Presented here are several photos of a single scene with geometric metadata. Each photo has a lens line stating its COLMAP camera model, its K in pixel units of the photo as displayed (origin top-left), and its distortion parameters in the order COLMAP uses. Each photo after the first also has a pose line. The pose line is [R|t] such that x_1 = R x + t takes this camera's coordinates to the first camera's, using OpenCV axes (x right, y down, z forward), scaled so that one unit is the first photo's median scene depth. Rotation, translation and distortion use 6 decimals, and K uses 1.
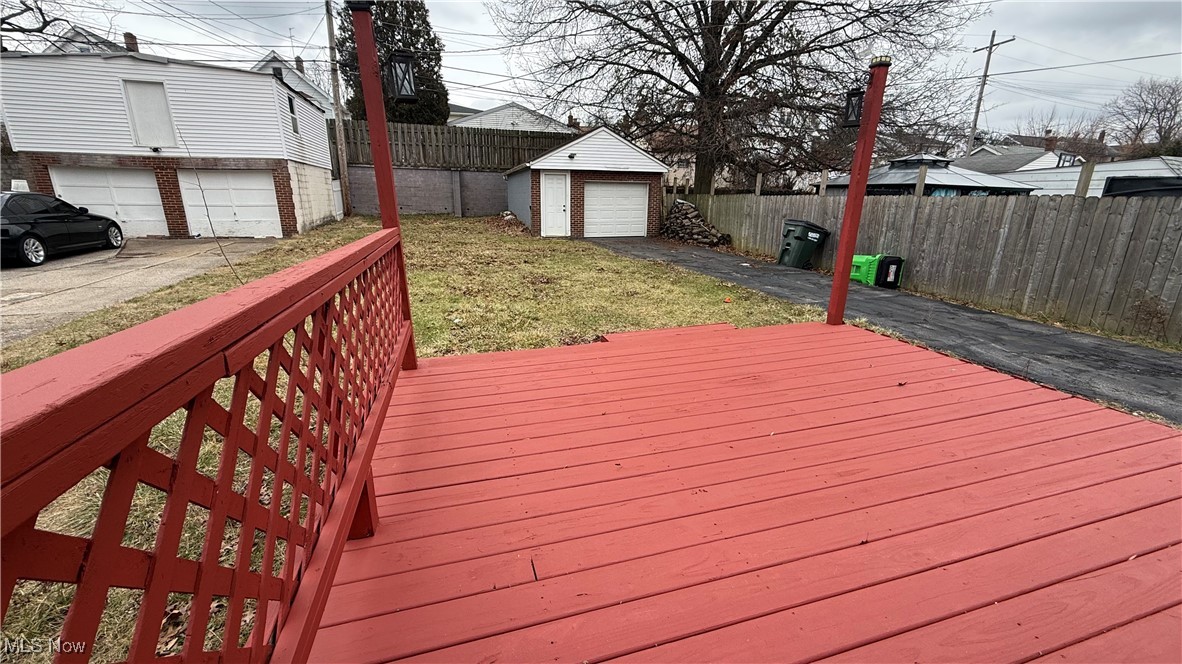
lens RADIAL K [[469.7, 0, 592.8], [0, 469.7, 331.9], [0, 0, 1]] dist [0.000221, -0.000141]
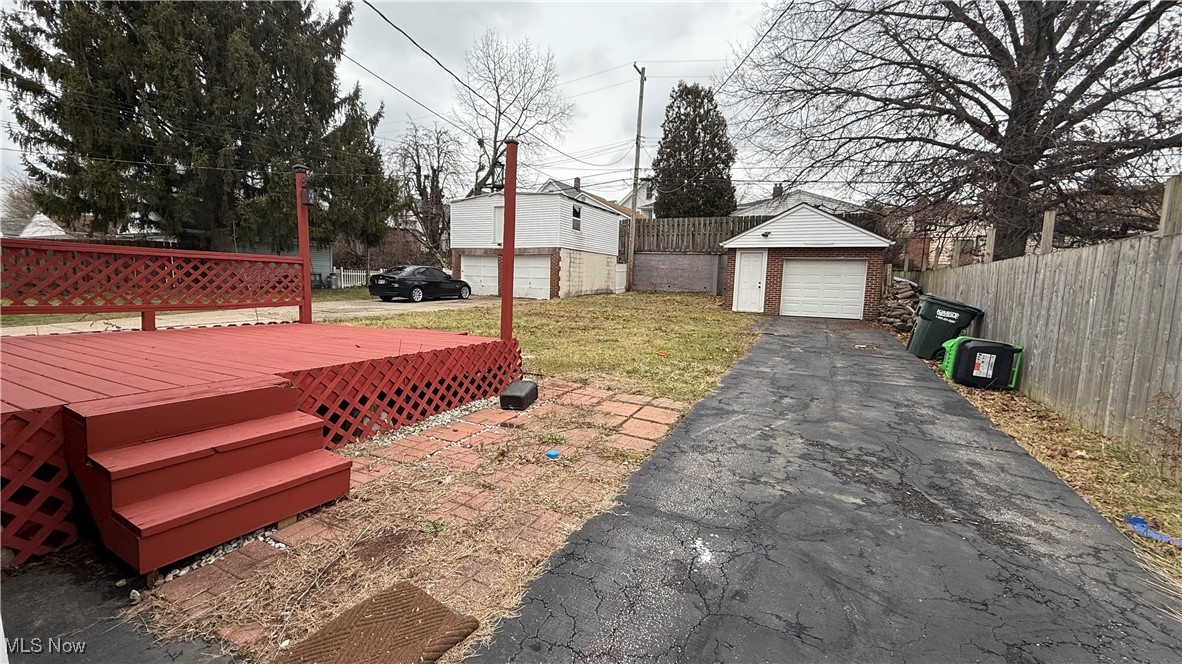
lens RADIAL K [[469.7, 0, 589.9], [0, 469.7, 332.4], [0, 0, 1]] dist [0.000221, -0.000141]
pose [[0.718571, 0.087145, -0.689972, 0.383821], [-0.212081, 0.972319, -0.098066, 0.009385], [0.662327, 0.216797, 0.717162, 0.067455]]
